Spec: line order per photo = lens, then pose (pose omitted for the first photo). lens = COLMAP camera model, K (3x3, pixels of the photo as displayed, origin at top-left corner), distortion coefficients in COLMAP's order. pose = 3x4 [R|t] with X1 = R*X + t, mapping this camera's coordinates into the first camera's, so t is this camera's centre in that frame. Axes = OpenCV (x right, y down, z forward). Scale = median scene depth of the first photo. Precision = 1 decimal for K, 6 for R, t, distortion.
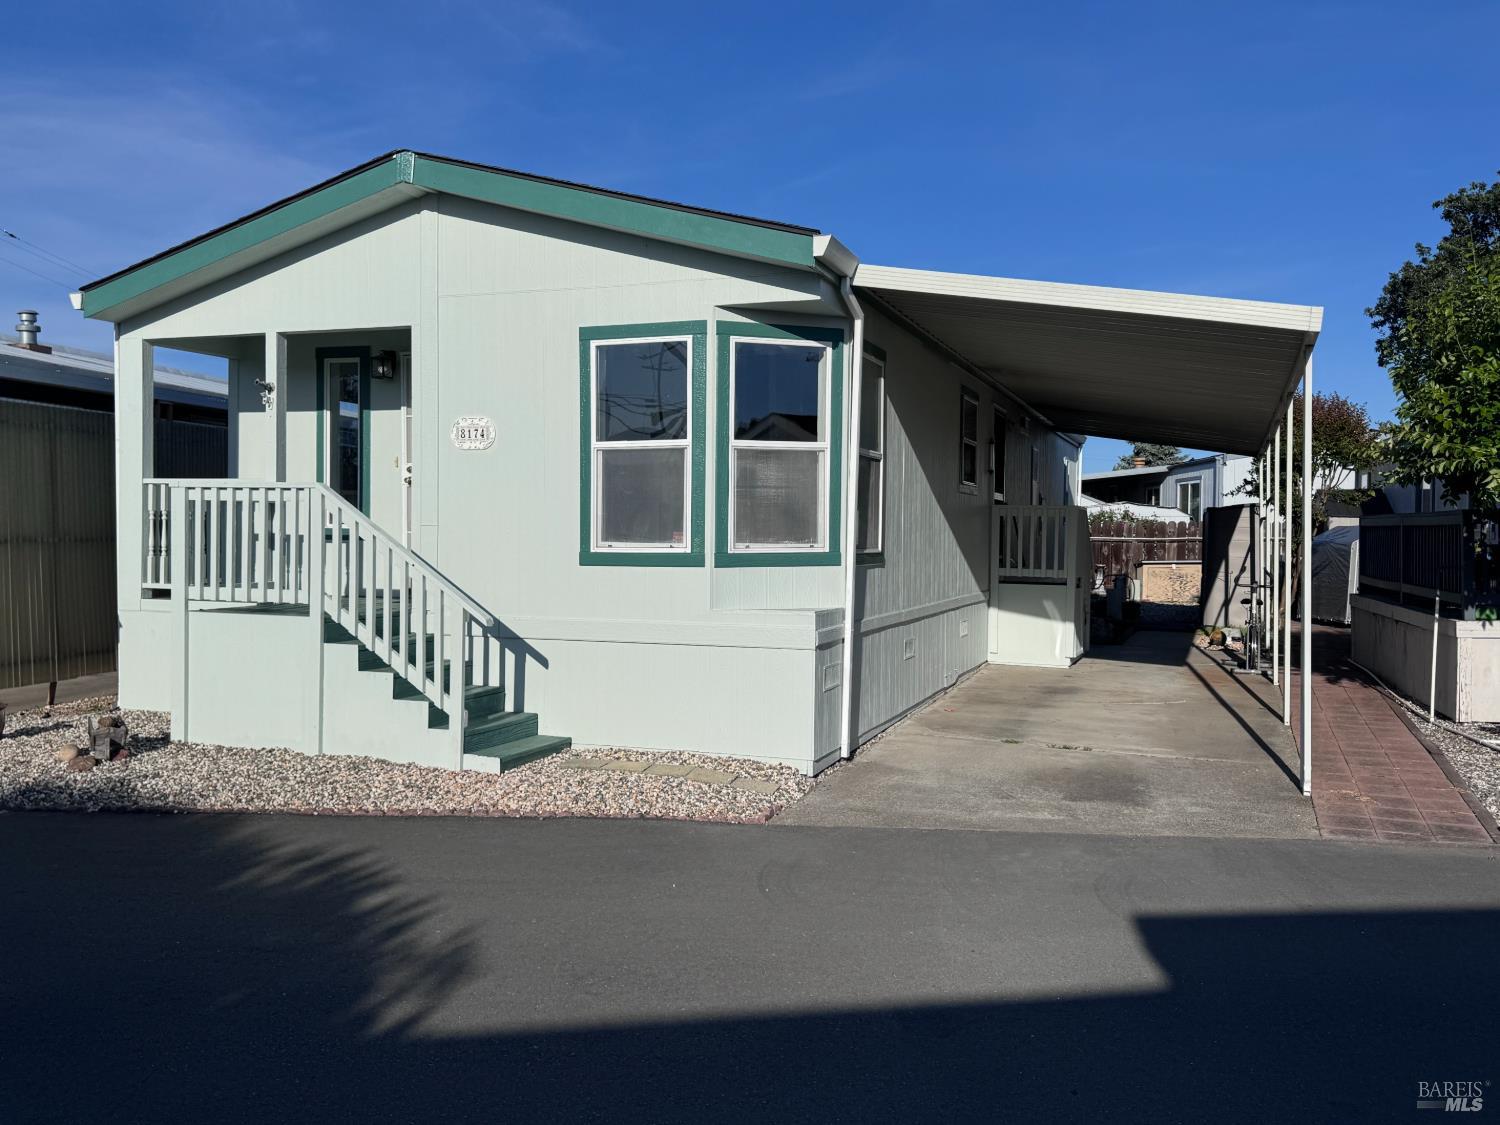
lens RADIAL K [[1244.5, 0, 750.3], [0, 1244.5, 570.7], [0, 0, 1]] dist [0.088503, -0.053638]
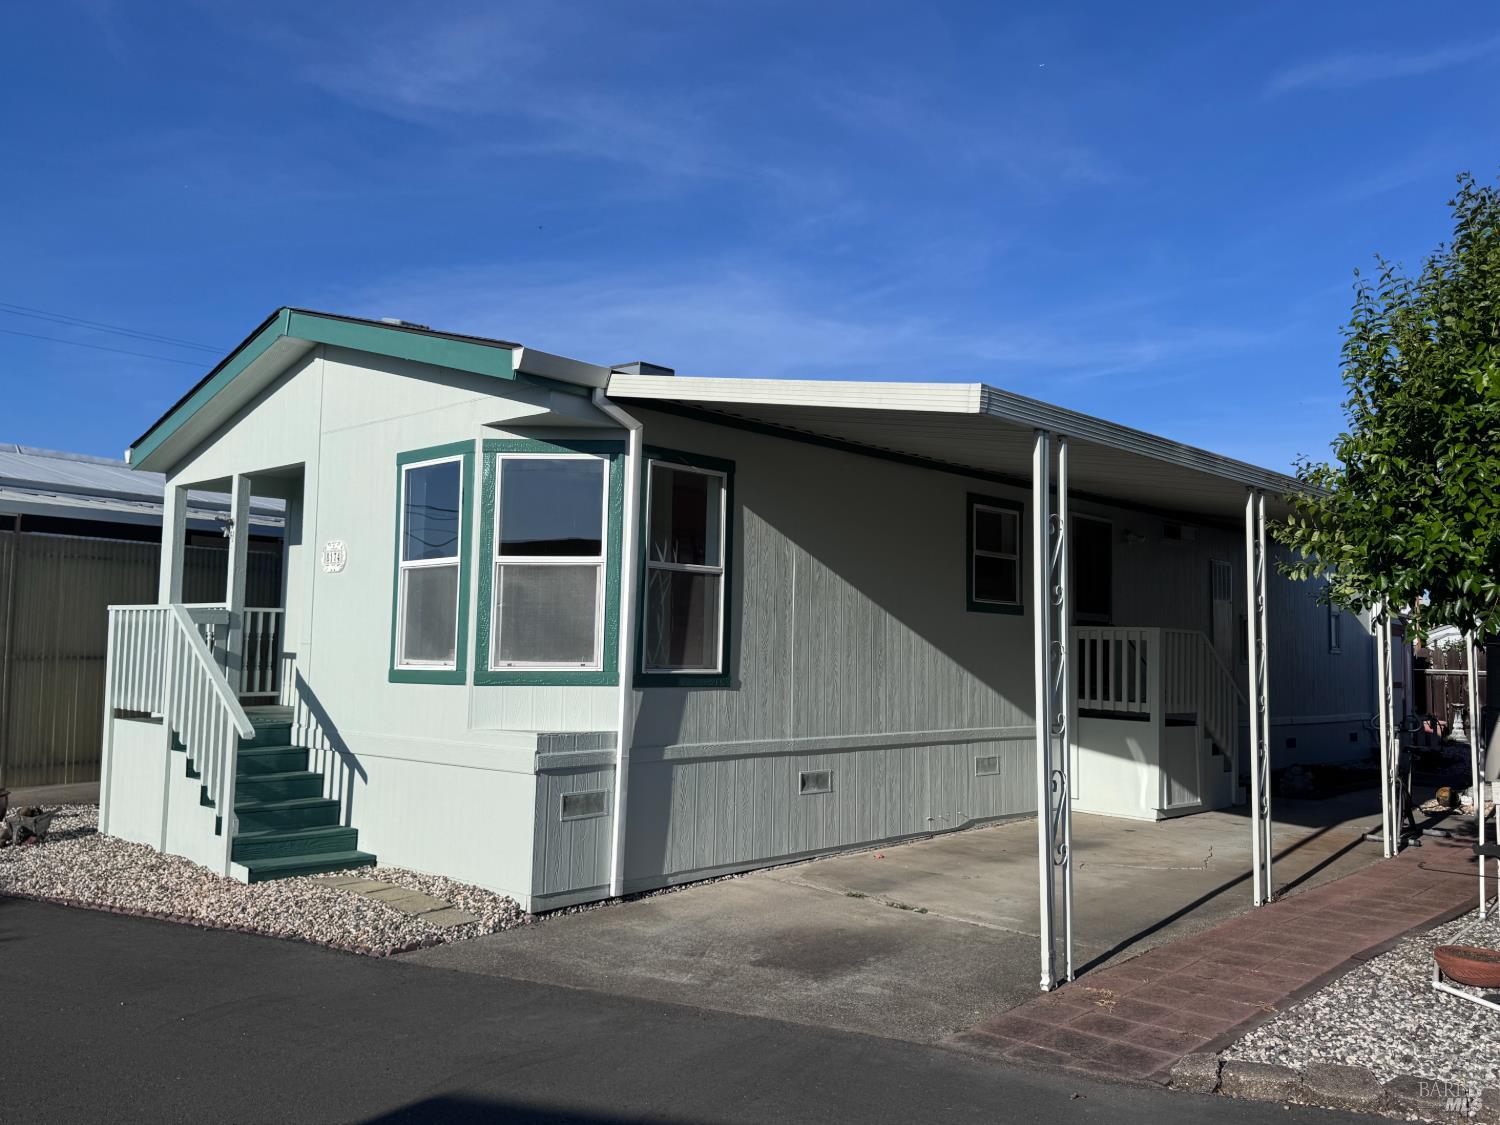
lens RADIAL K [[1244.5, 0, 748.4], [0, 1244.5, 558.7], [0, 0, 1]] dist [0.088503, -0.053638]
pose [[0.919520, -0.022071, -0.392423, 0.542501], [-0.021813, 0.994018, -0.107019, -0.001190], [0.392437, 0.106967, 0.913538, 0.167441]]
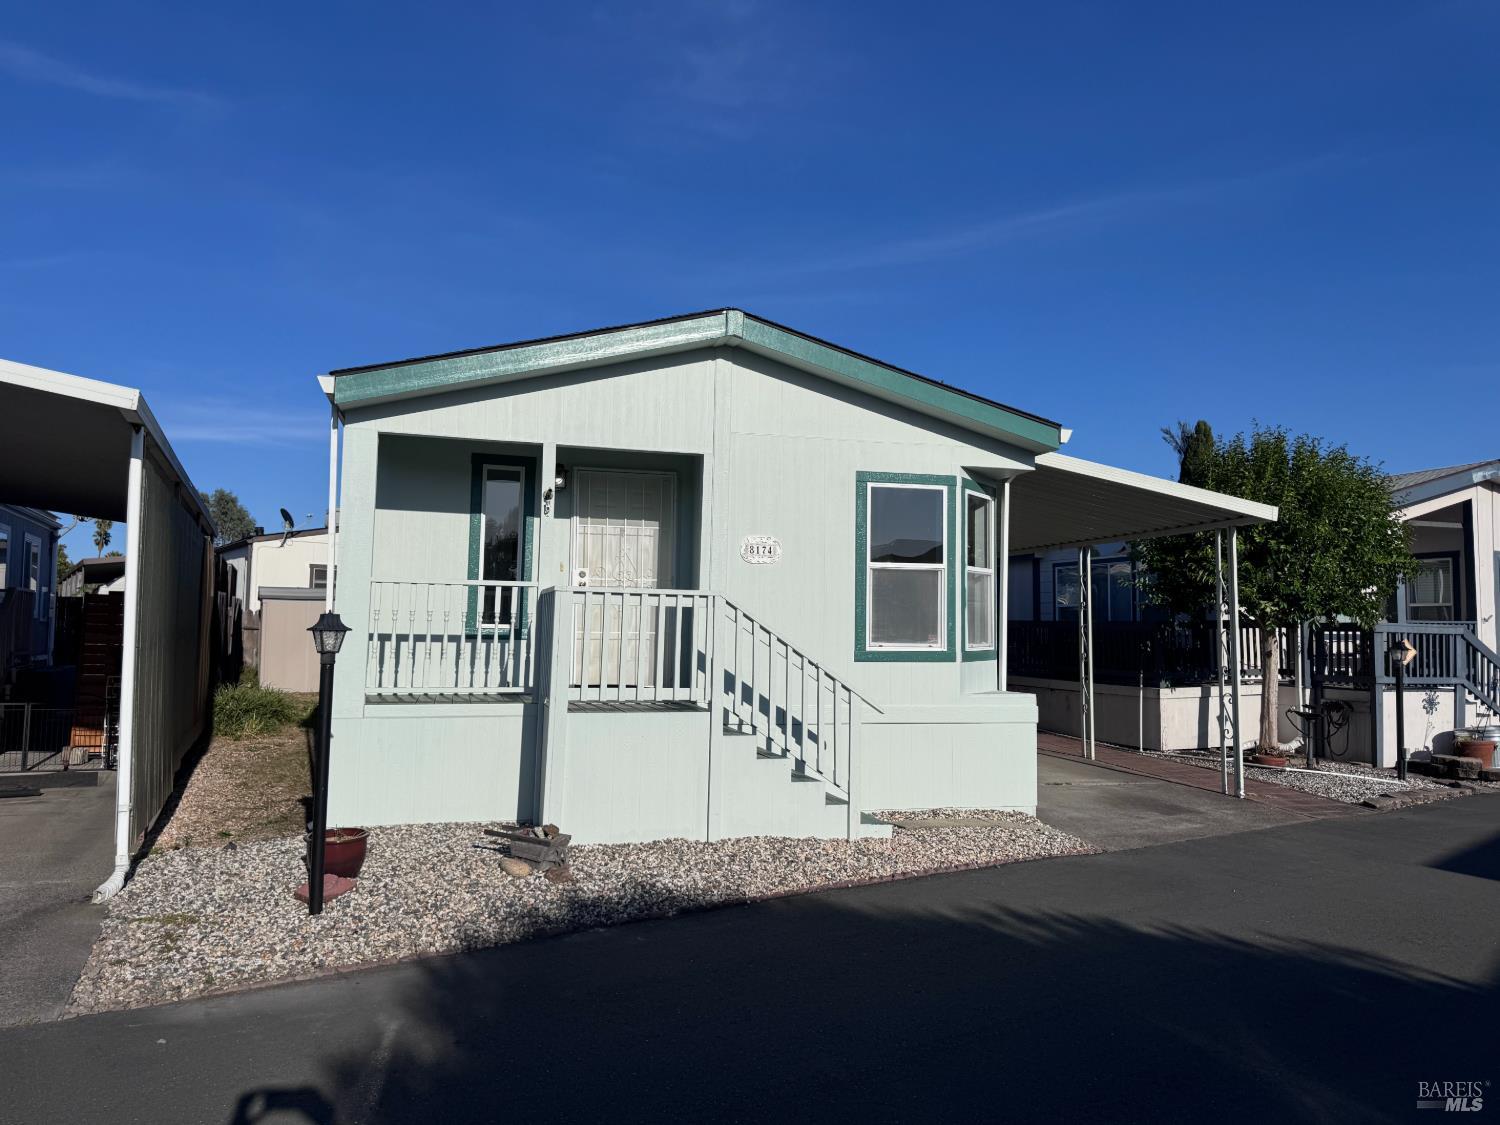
lens RADIAL K [[1042.7, 0, 761.3], [0, 1042.7, 564.8], [0, 0, 1]] dist [0.115564, -0.002905]
pose [[0.809593, 0.039483, 0.585662, -0.823134], [0.010131, 0.996647, -0.081195, -0.016830], [-0.586904, 0.071668, 0.806478, 0.218808]]
